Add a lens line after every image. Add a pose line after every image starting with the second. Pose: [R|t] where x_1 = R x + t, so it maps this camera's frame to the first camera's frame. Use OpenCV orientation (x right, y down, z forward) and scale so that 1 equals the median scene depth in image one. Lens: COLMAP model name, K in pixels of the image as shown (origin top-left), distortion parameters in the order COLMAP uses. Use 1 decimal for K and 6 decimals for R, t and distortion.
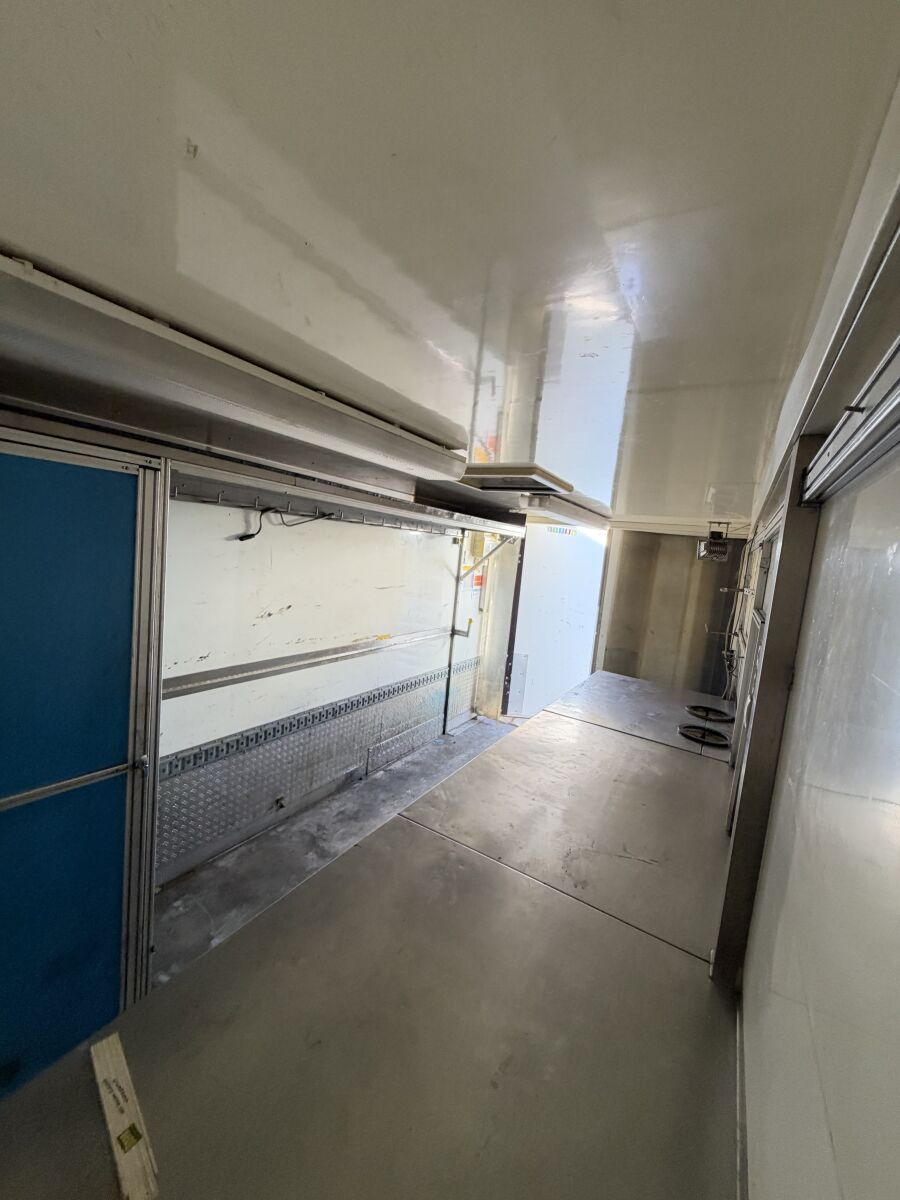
lens RADIAL K [[477.4, 0, 450.6], [0, 477.4, 594.8], [0, 0, 1]] dist [0.001723, 0.000687]
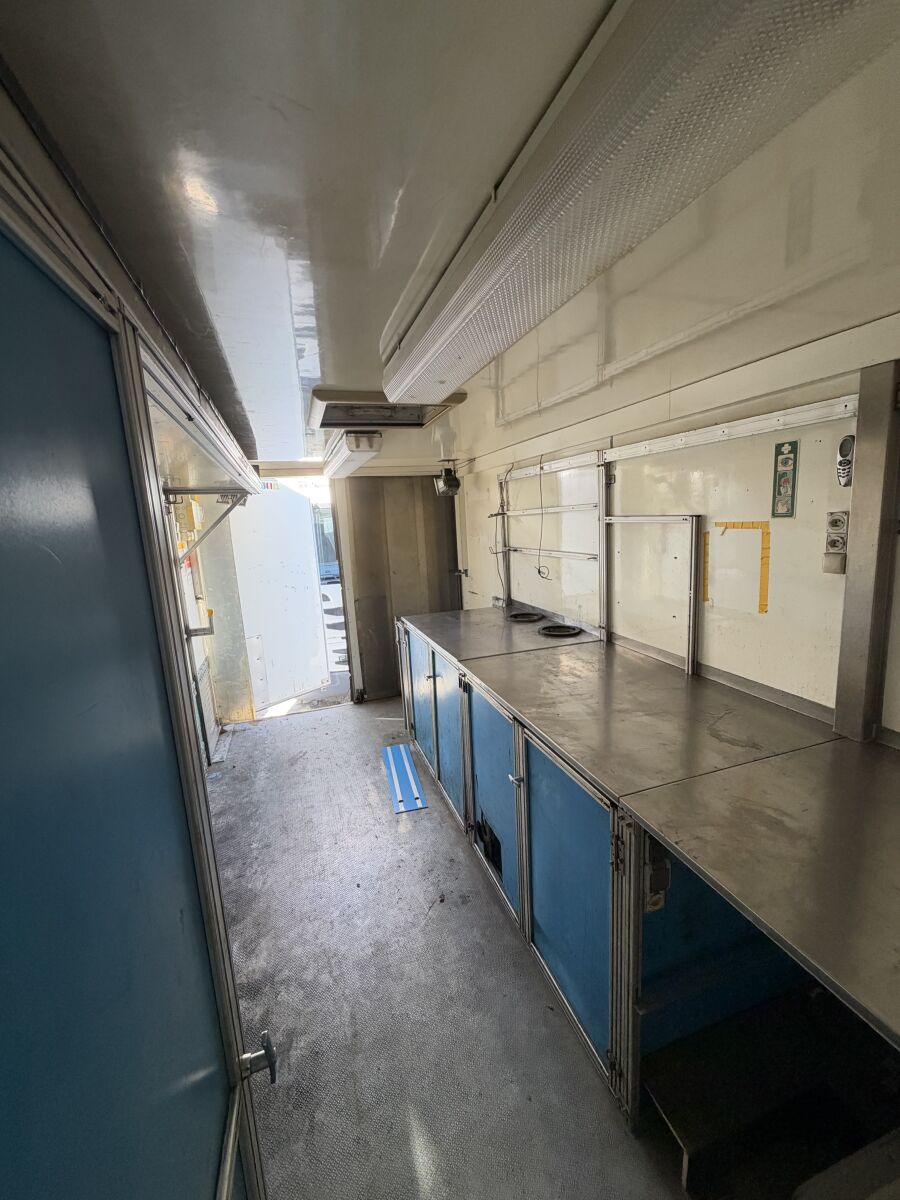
lens RADIAL K [[477.4, 0, 451.3], [0, 477.4, 595.7], [0, 0, 1]] dist [0.001723, 0.000687]
pose [[0.638730, -0.259623, 0.724306, -0.376839], [0.194092, 0.965277, 0.174837, -0.043930], [-0.744548, 0.028908, 0.666943, 0.291999]]
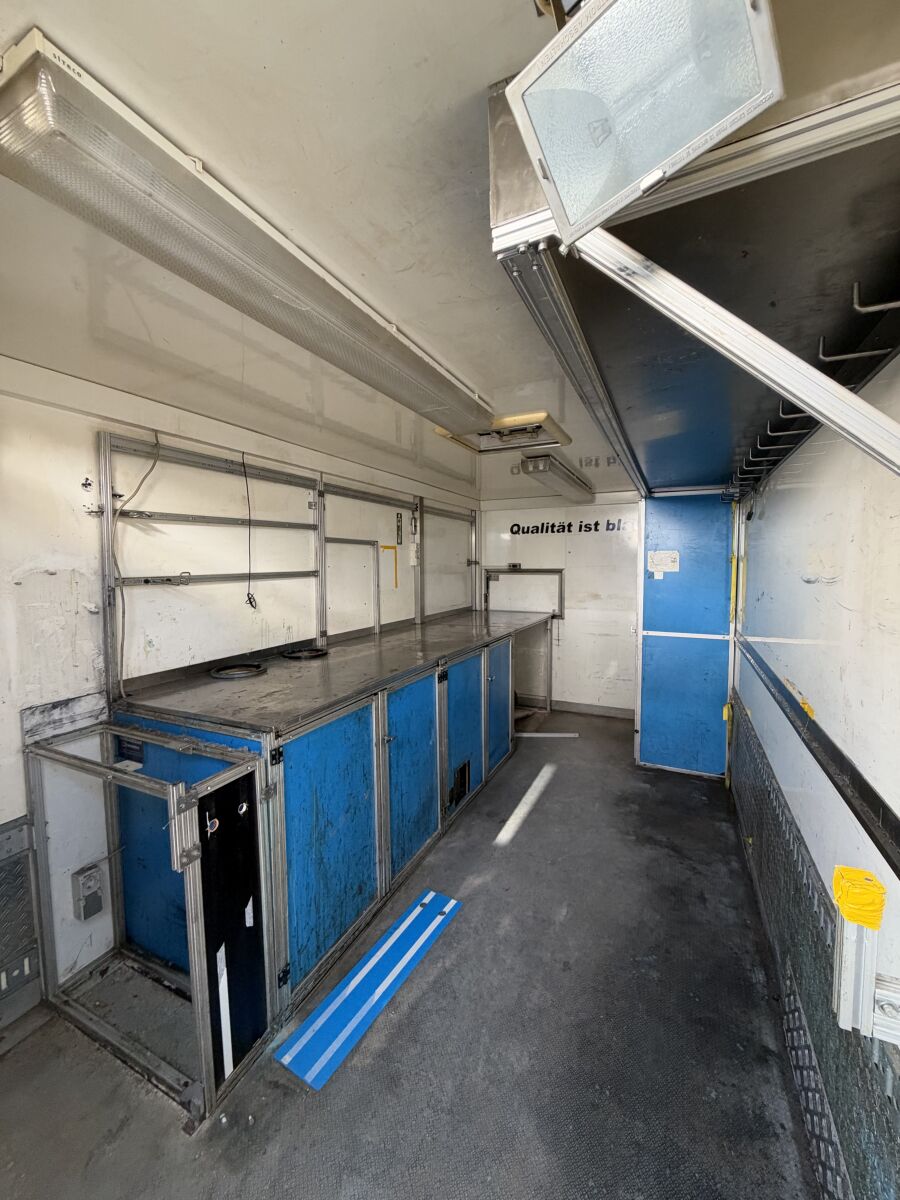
lens RADIAL K [[477.4, 0, 449.2], [0, 477.4, 595.4], [0, 0, 1]] dist [0.001723, 0.000687]
pose [[-0.991923, -0.083899, -0.095132, 0.234117], [-0.098235, 0.982588, 0.157703, -0.042071], [0.080245, 0.165775, -0.982893, 1.595984]]
